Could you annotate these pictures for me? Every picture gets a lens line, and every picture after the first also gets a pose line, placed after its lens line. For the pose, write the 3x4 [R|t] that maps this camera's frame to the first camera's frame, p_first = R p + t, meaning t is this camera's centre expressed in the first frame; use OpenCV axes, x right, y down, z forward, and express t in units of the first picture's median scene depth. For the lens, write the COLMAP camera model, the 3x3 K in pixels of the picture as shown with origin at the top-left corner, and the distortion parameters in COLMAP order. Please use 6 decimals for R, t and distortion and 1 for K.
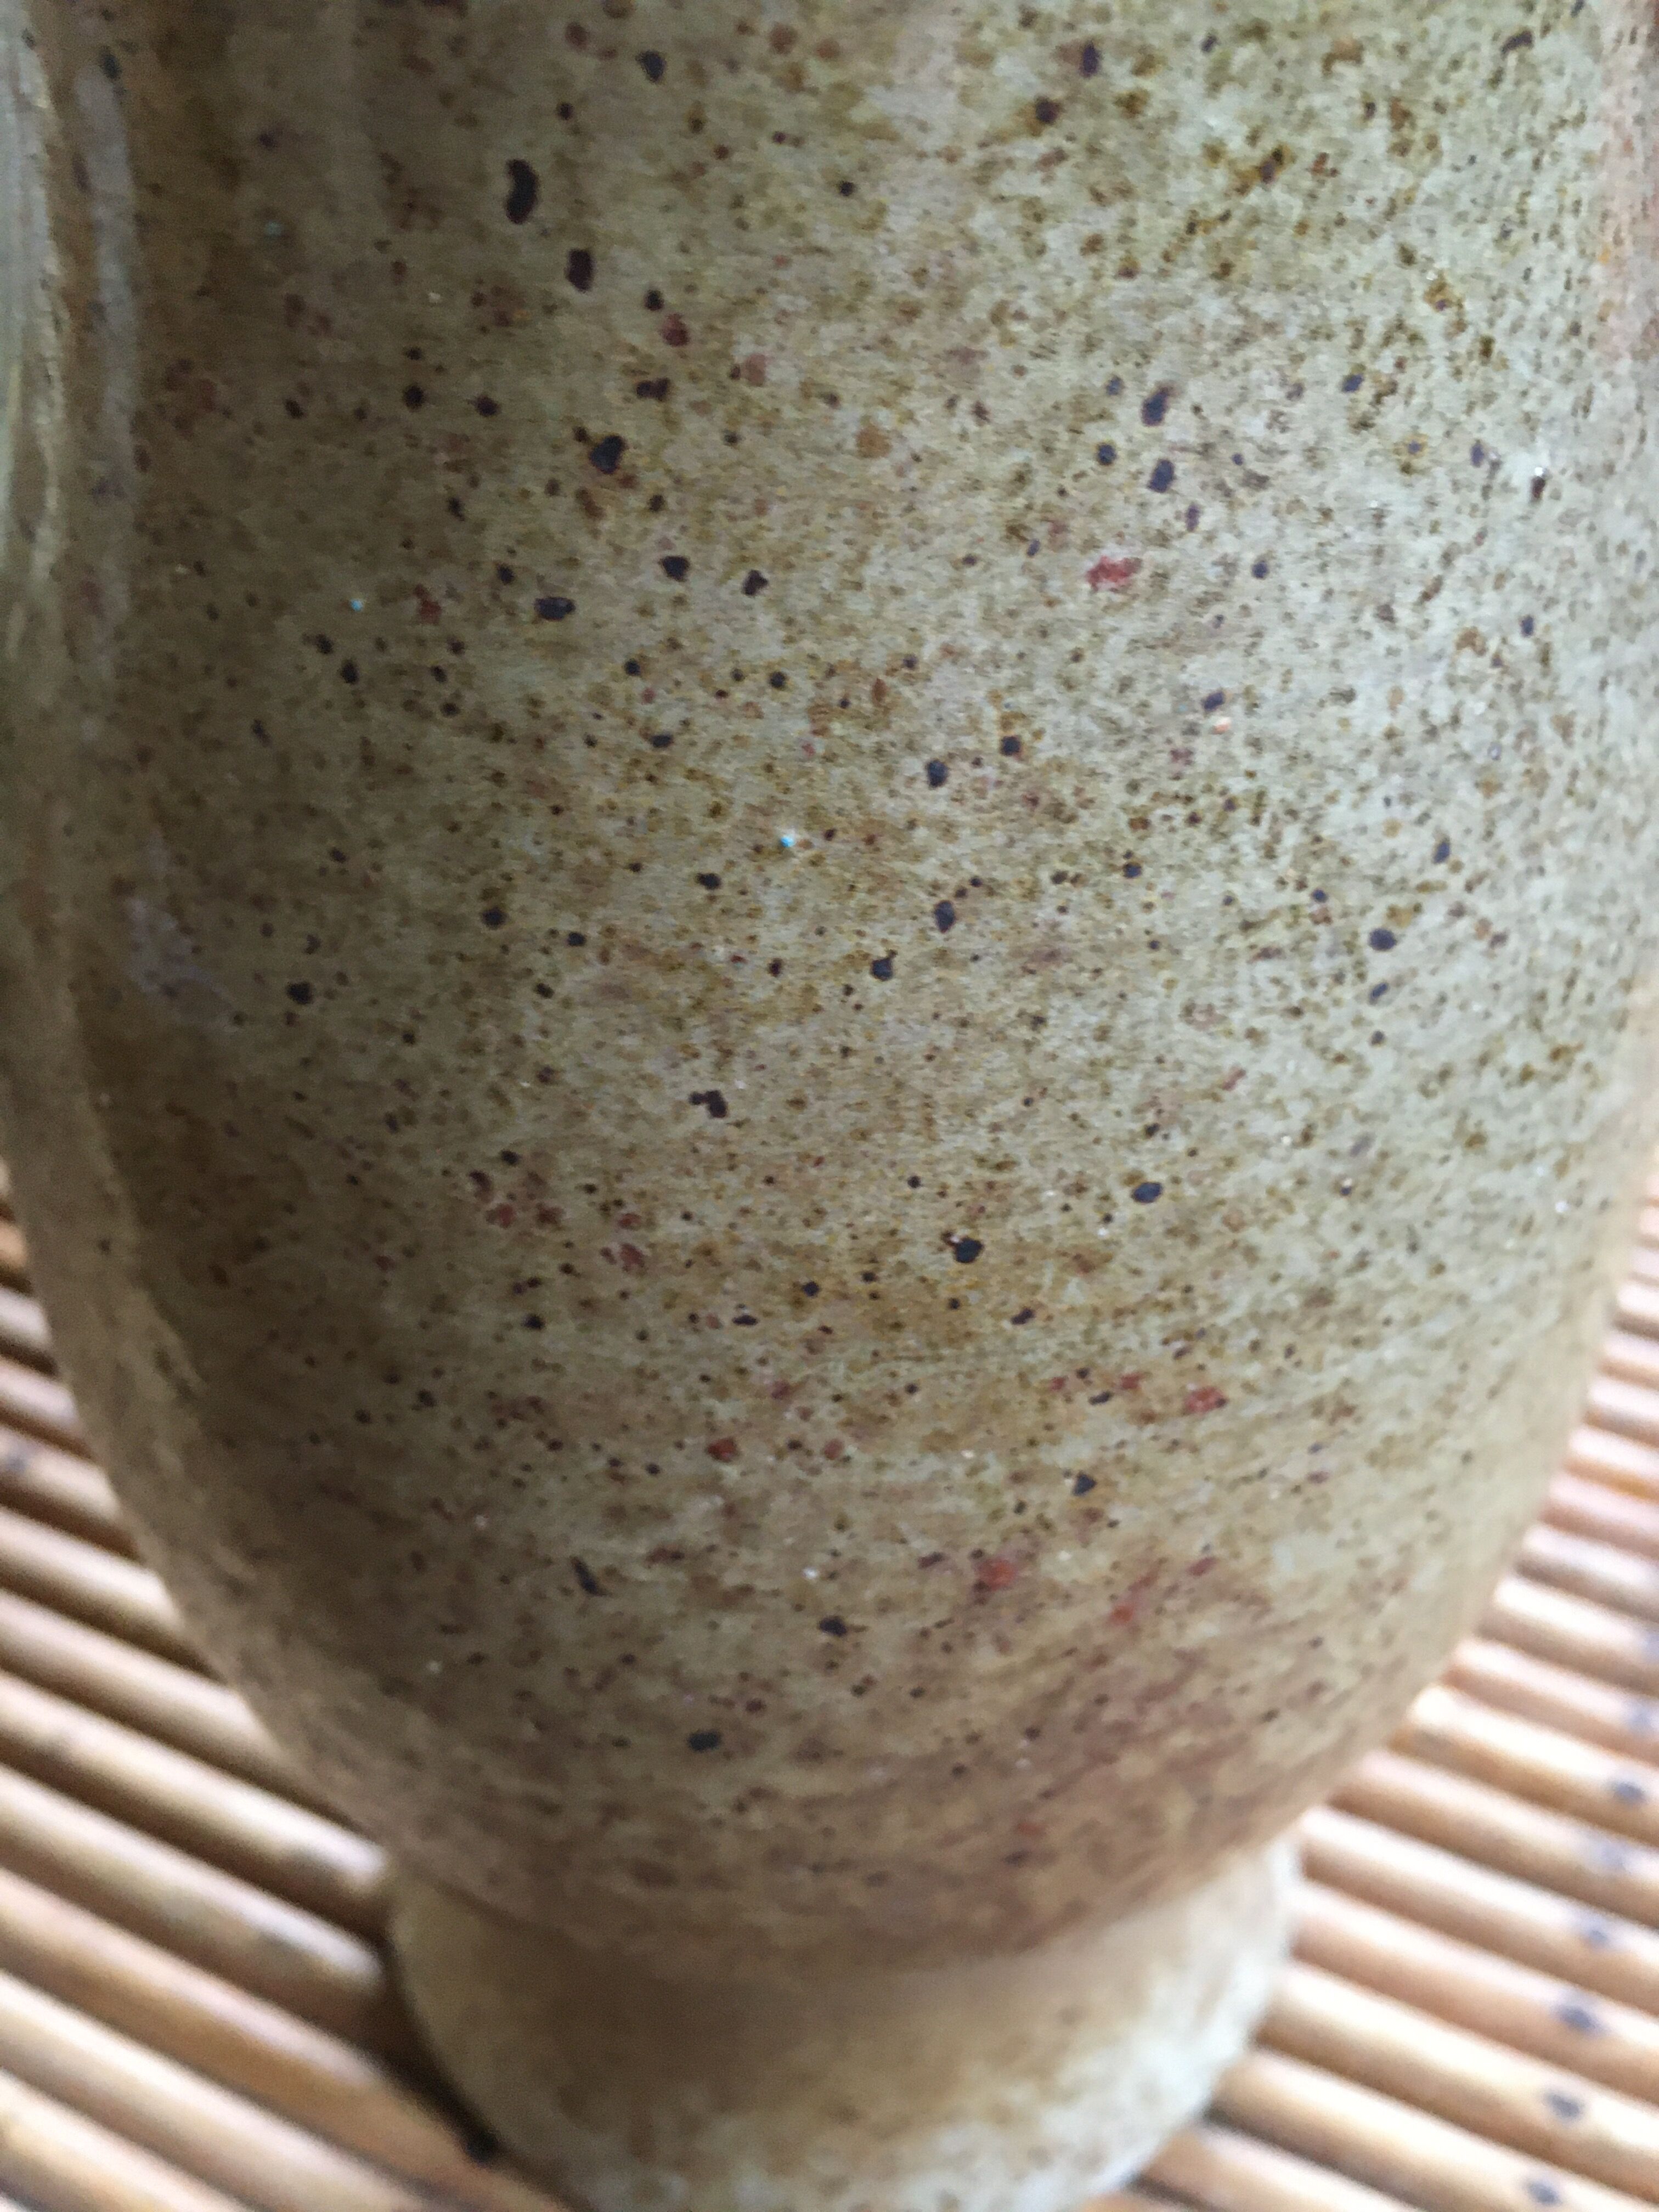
lens RADIAL K [[1943.9, 0, 851.4], [0, 1943.9, 1107.1], [0, 0, 1]] dist [0.054036, -0.118111]
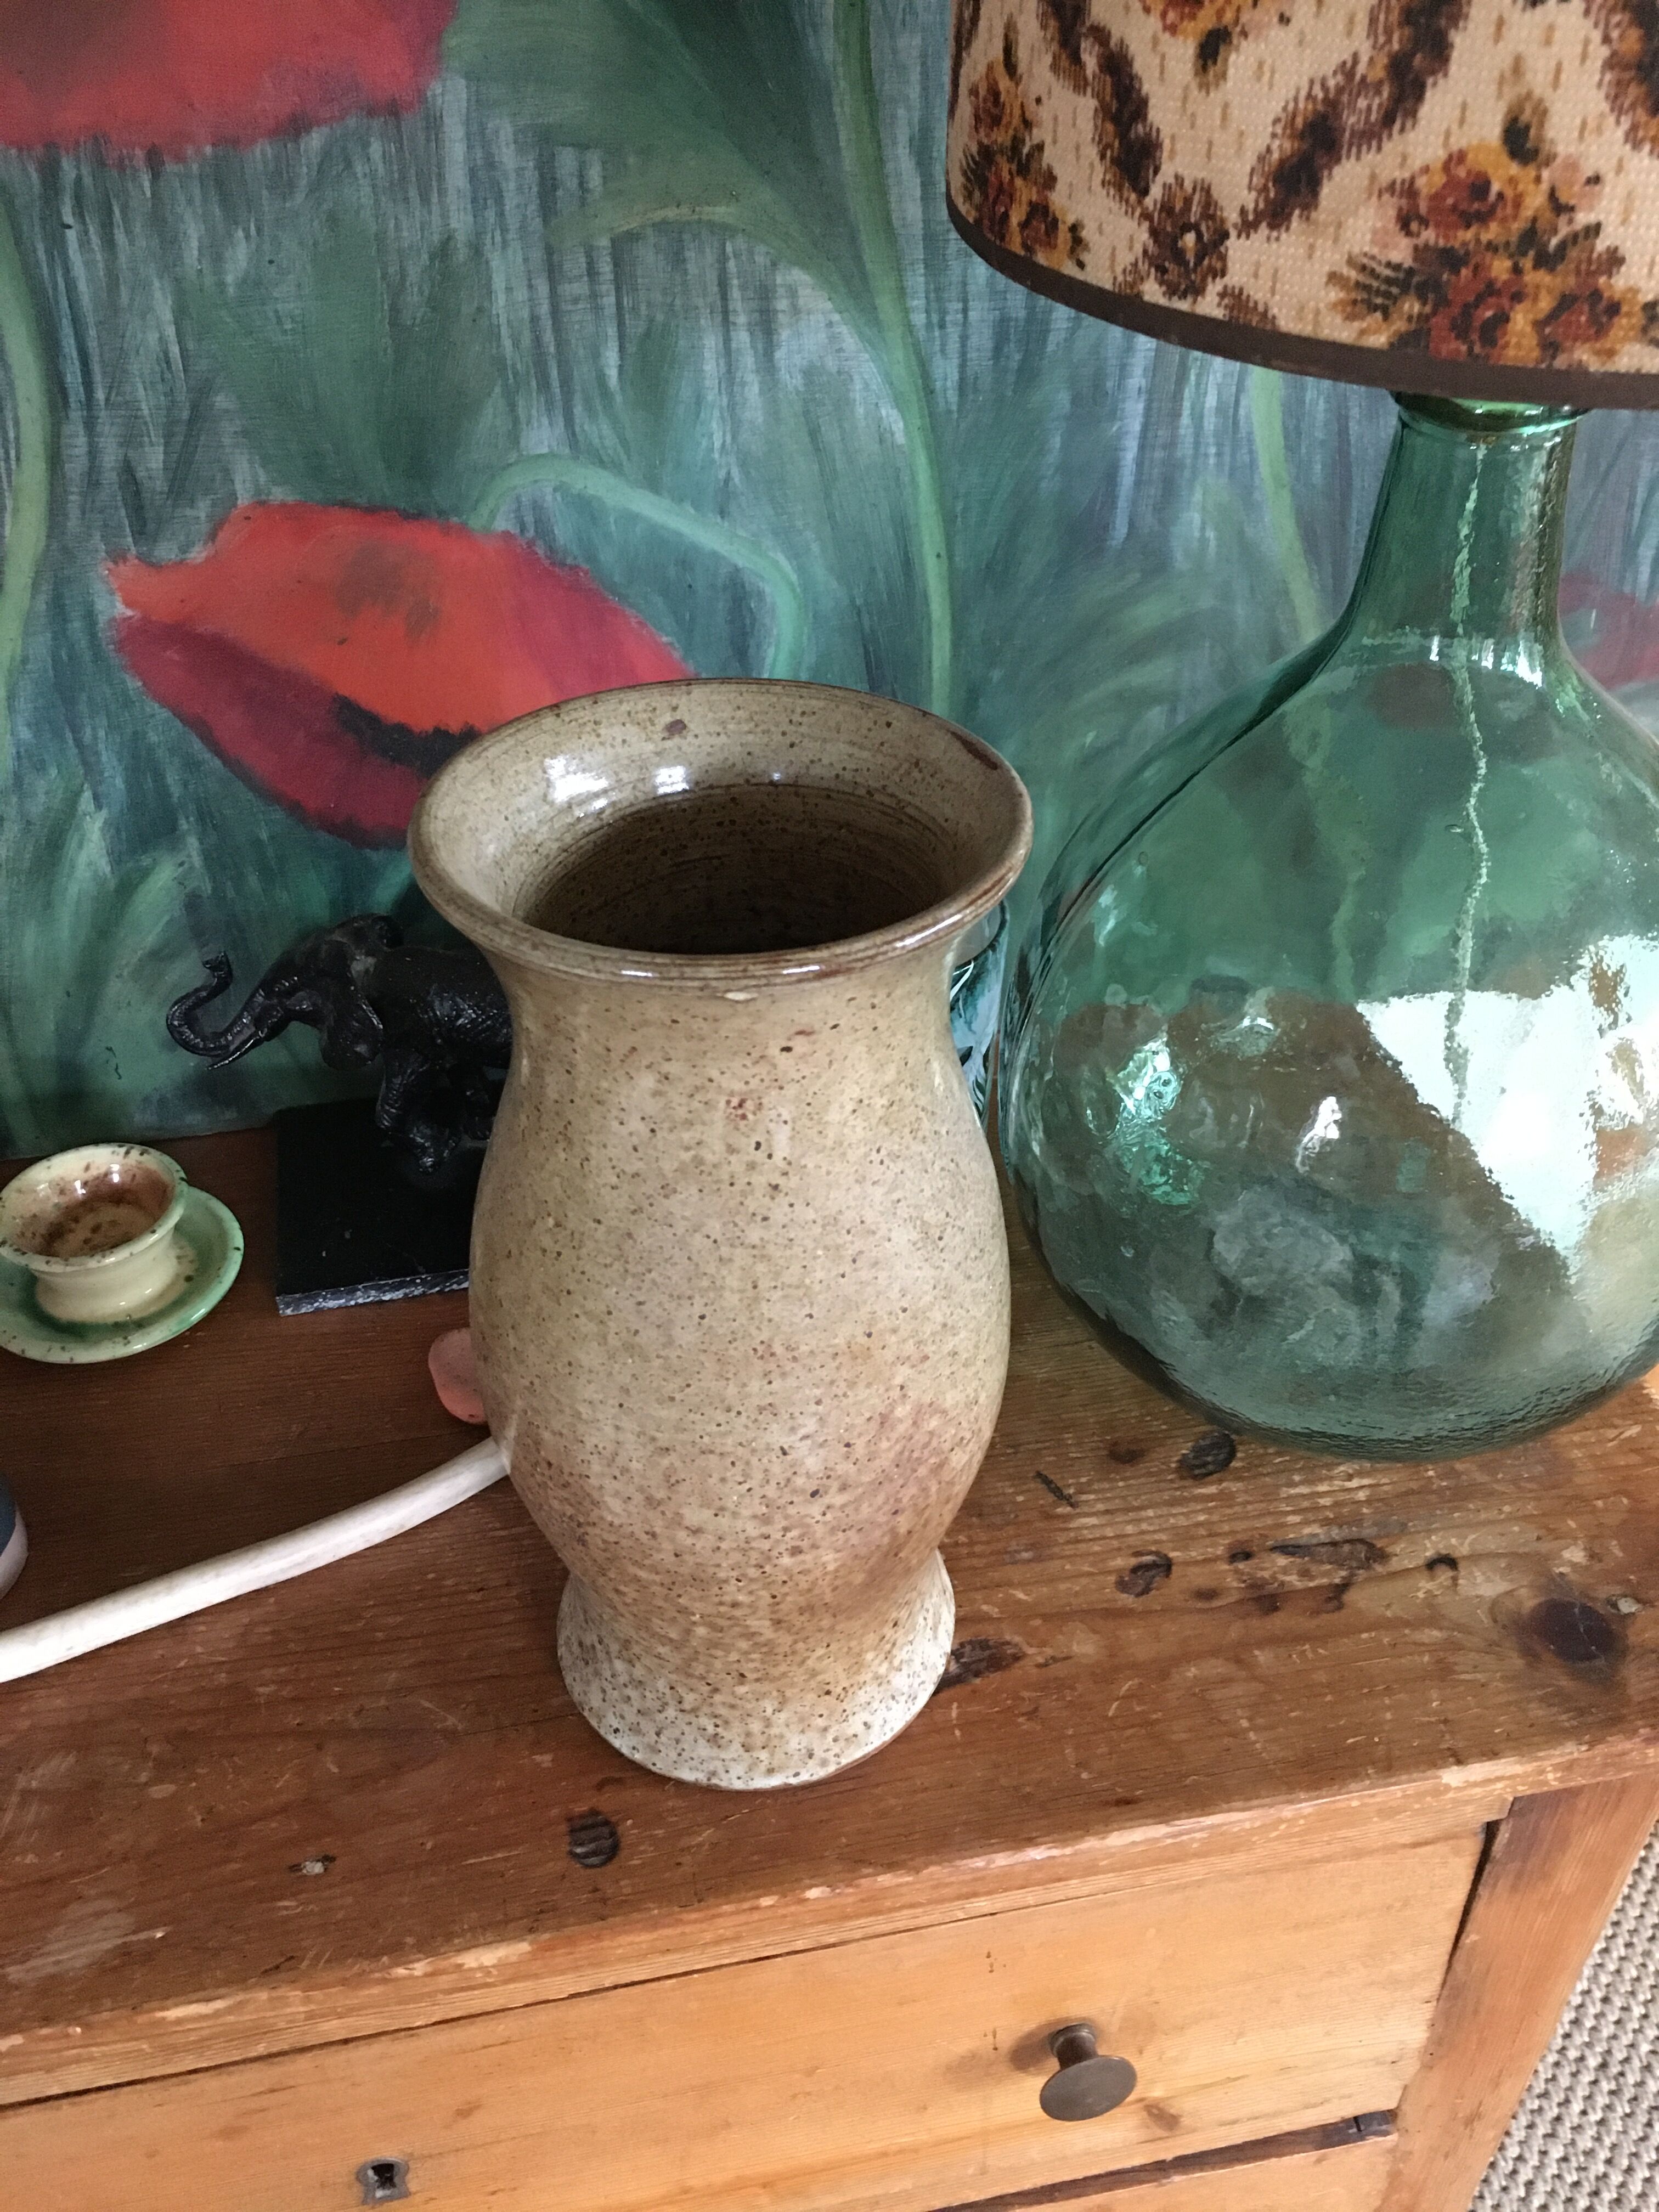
lens RADIAL K [[1869.3, 0, 835.8], [0, 1869.3, 1104.3], [0, 0, 1]] dist [0.086937, -0.119255]
pose [[0.922283, -0.226155, 0.313445, -1.215390], [0.252765, 0.966412, -0.046458, -0.248779], [-0.292410, 0.122075, 0.948469, -3.000778]]
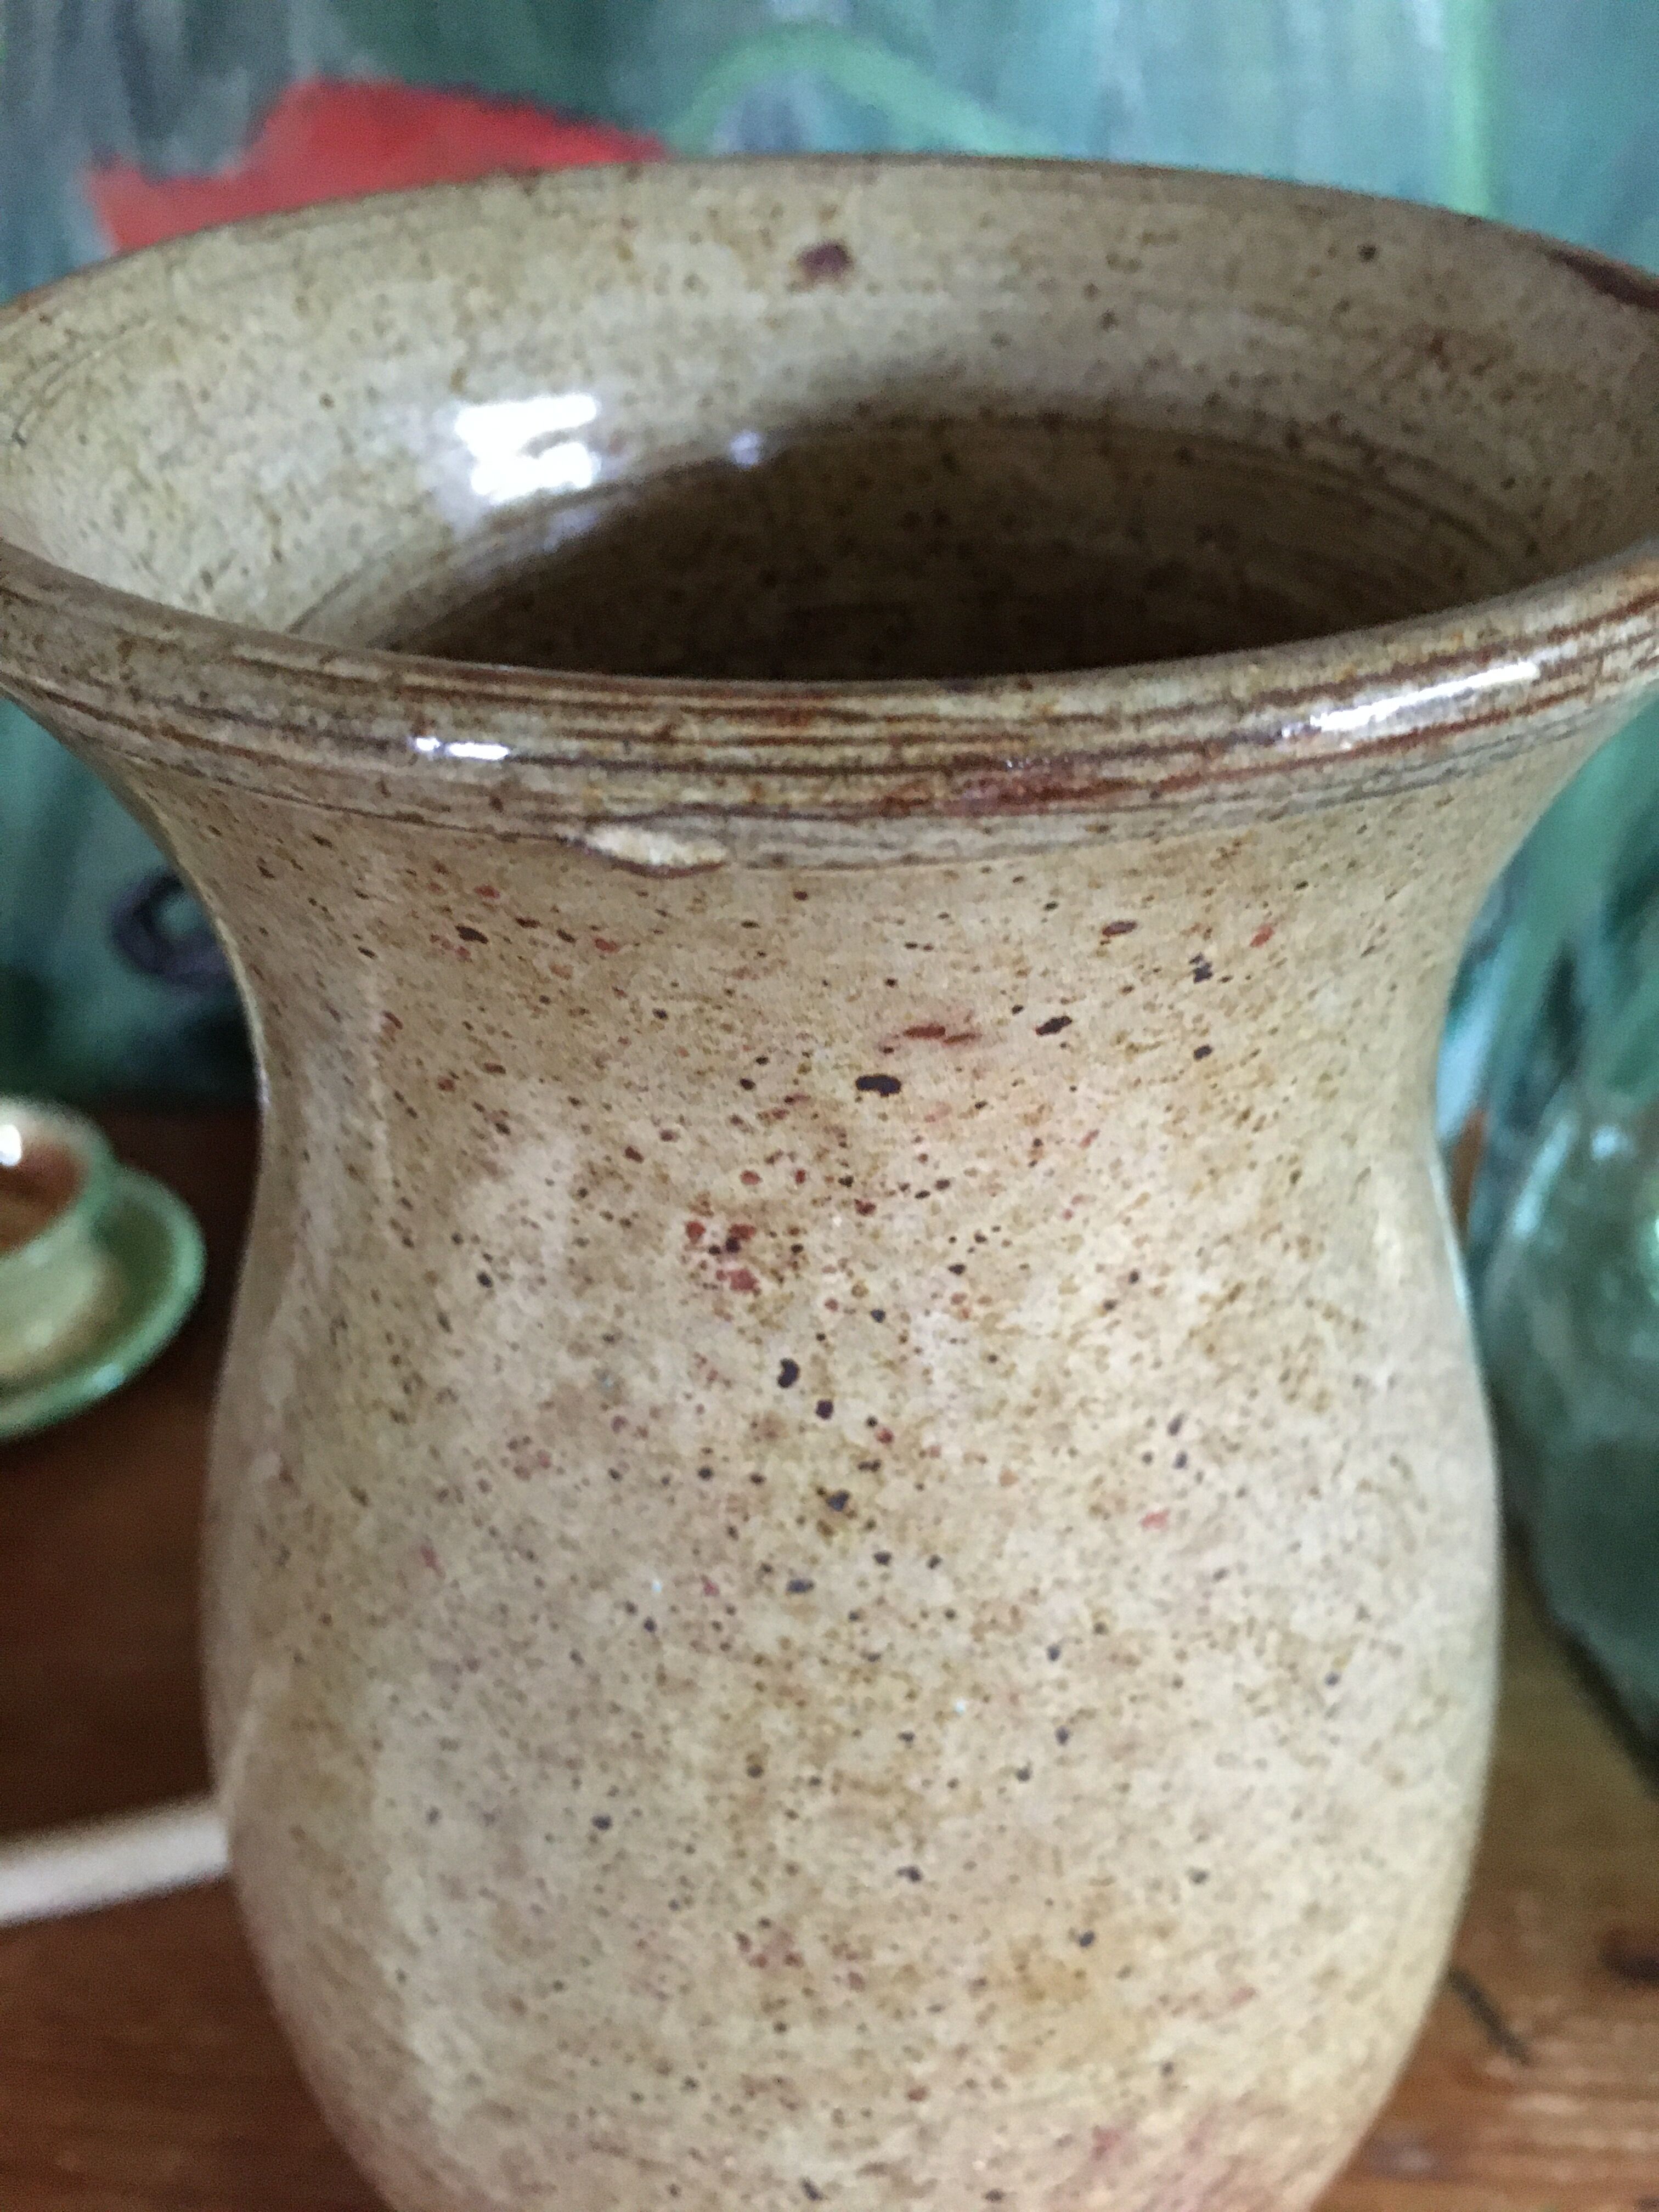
lens RADIAL K [[1943.9, 0, 851.4], [0, 1943.9, 1107.1], [0, 0, 1]] dist [0.054036, -0.118111]
pose [[0.985932, -0.098440, 0.135086, -0.259269], [0.111591, 0.989347, -0.093493, -0.440931], [-0.124444, 0.107252, 0.986413, -0.494562]]
